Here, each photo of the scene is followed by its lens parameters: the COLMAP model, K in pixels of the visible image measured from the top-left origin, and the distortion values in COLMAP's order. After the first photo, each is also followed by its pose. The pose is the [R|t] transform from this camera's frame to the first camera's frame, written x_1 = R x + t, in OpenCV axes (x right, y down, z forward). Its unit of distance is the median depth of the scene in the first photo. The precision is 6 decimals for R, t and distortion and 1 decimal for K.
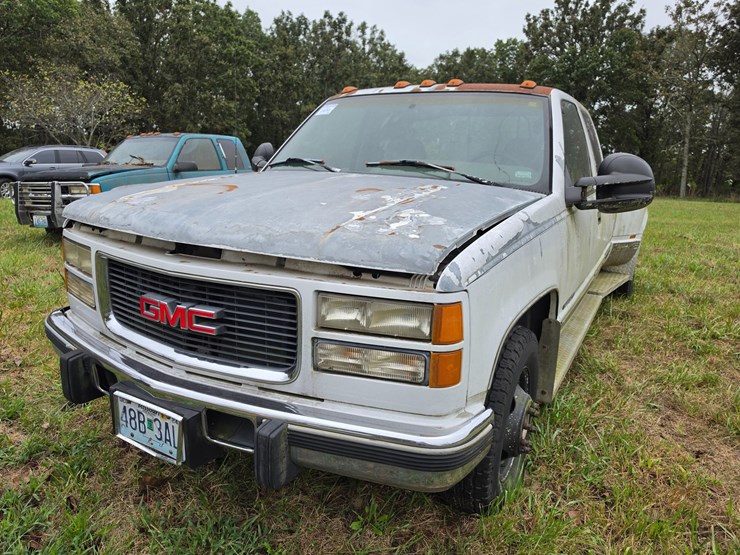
lens RADIAL K [[515.6, 0, 360.1], [0, 515.6, 281.0], [0, 0, 1]] dist [0.054277, -0.062340]
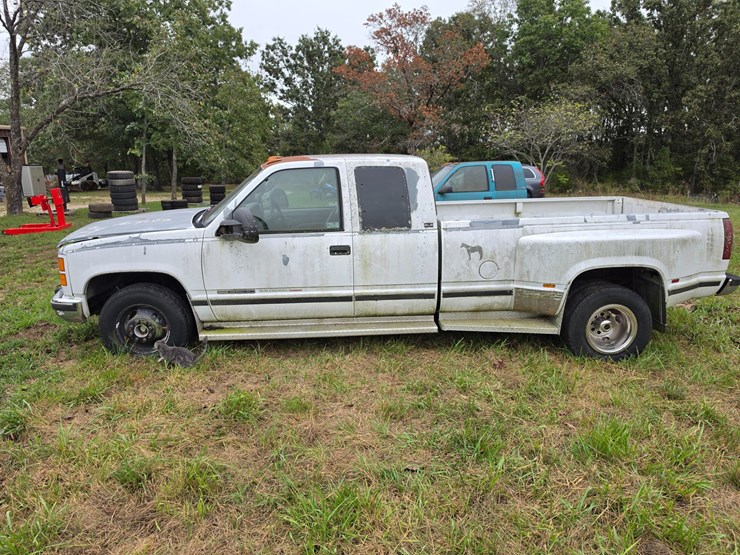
lens RADIAL K [[515.6, 0, 364.3], [0, 515.6, 269.6], [0, 0, 1]] dist [0.054277, -0.062340]
pose [[0.541839, 0.145914, -0.827720, 2.069046], [-0.169563, 0.983543, 0.062384, -0.215863], [0.823201, 0.106549, 0.557663, 0.415299]]
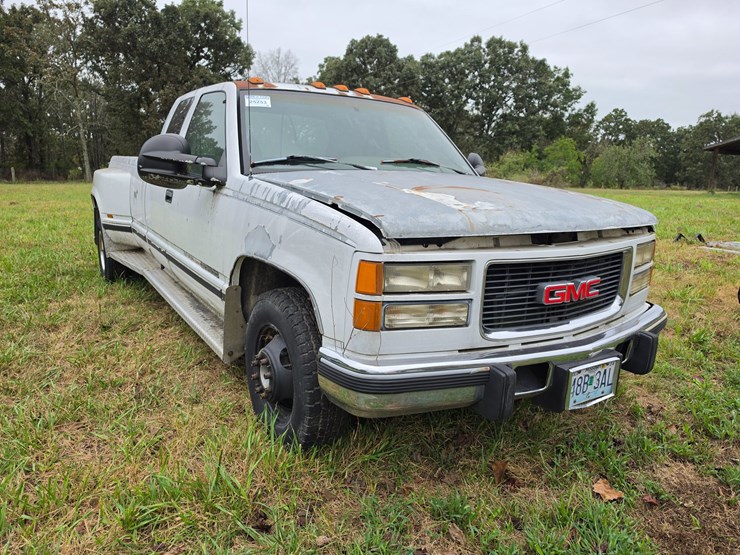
lens RADIAL K [[515.6, 0, 370.7], [0, 515.6, 272.9], [0, 0, 1]] dist [0.054277, -0.062340]
pose [[0.457847, -0.203603, 0.865403, -1.062425], [0.189872, 0.973357, 0.128548, -0.148186], [-0.868519, 0.105460, 0.484307, 0.530737]]
